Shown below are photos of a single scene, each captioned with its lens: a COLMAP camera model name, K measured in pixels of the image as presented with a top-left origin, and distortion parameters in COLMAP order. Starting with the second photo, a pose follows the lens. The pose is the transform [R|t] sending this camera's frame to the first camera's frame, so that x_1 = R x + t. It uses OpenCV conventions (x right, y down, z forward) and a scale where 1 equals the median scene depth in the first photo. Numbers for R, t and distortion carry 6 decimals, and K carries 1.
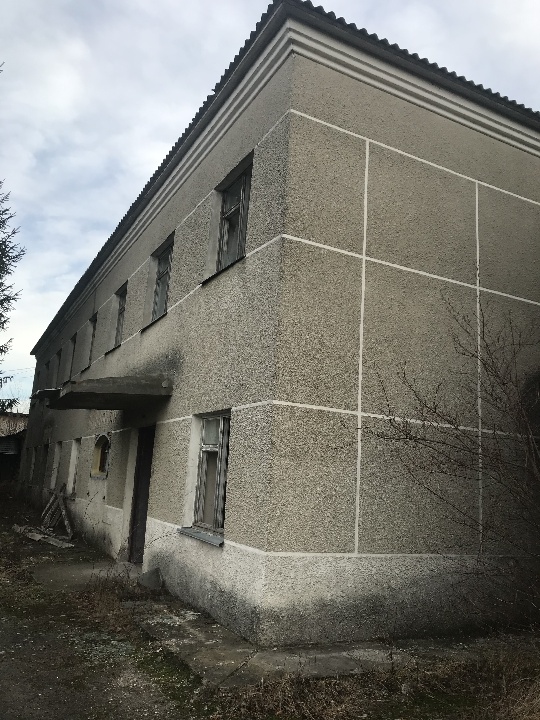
lens RADIAL K [[586.6, 0, 269.1], [0, 586.6, 359.7], [0, 0, 1]] dist [0.047578, -0.036423]
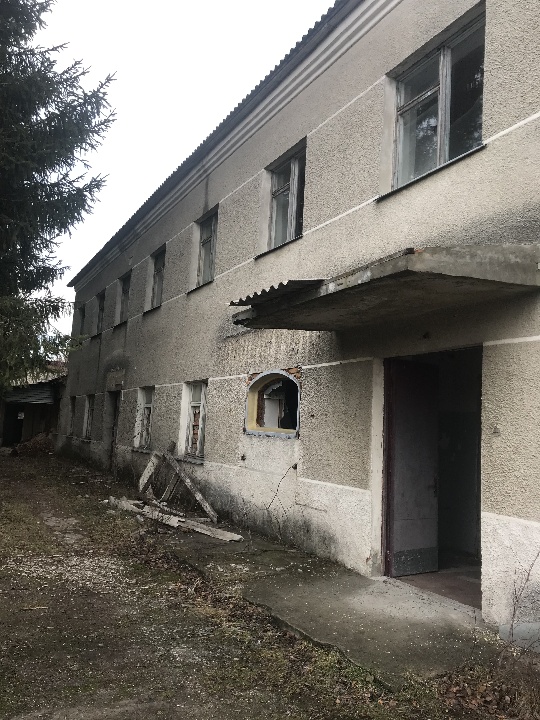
lens RADIAL K [[586.6, 0, 270.6], [0, 586.6, 359.5], [0, 0, 1]] dist [0.047578, -0.036423]
pose [[0.999788, 0.000470, 0.020566, -0.295535], [-0.002163, 0.996597, 0.082399, 0.056650], [-0.020457, -0.082426, 0.996387, 0.332266]]
